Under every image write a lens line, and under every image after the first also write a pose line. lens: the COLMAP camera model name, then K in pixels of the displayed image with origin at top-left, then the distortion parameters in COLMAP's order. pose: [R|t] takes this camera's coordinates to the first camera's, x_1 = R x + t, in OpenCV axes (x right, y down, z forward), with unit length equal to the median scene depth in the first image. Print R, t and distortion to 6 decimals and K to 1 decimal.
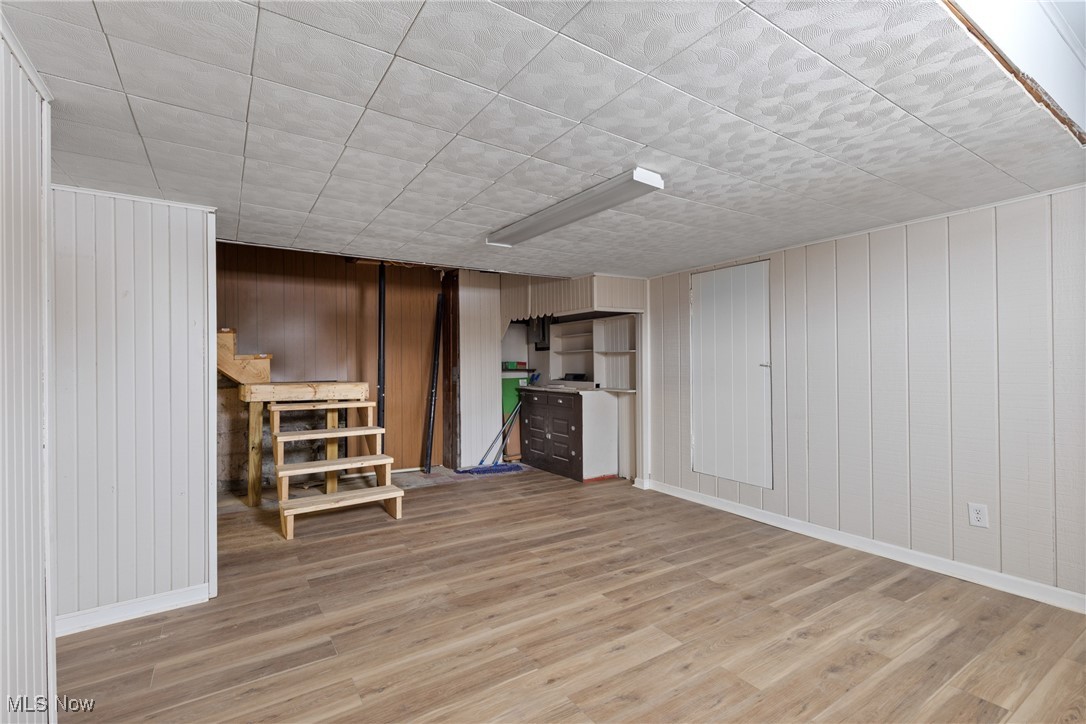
lens RADIAL K [[489.2, 0, 546.8], [0, 489.2, 366.9], [0, 0, 1]] dist [0.006440, -0.000678]
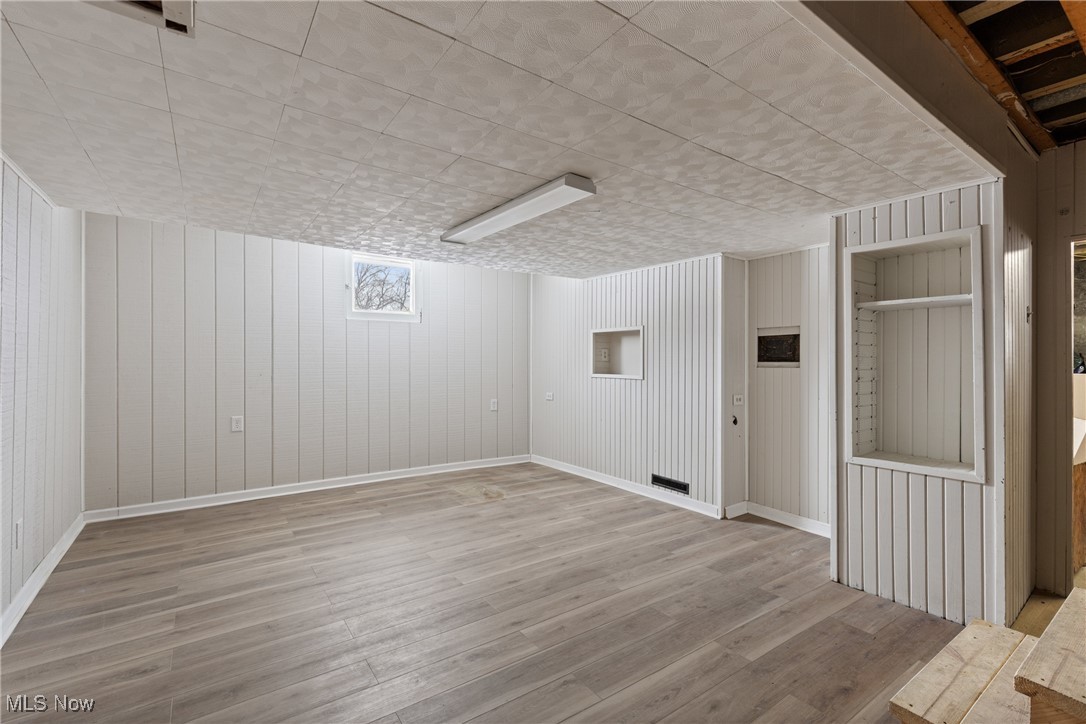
lens RADIAL K [[489.2, 0, 546.8], [0, 489.2, 366.9], [0, 0, 1]] dist [0.006440, -0.000678]
pose [[-0.999701, 0.000954, -0.024427, -0.040065], [0.000521, 0.999842, 0.017754, -0.008562], [0.024440, 0.017736, -0.999544, 2.196069]]
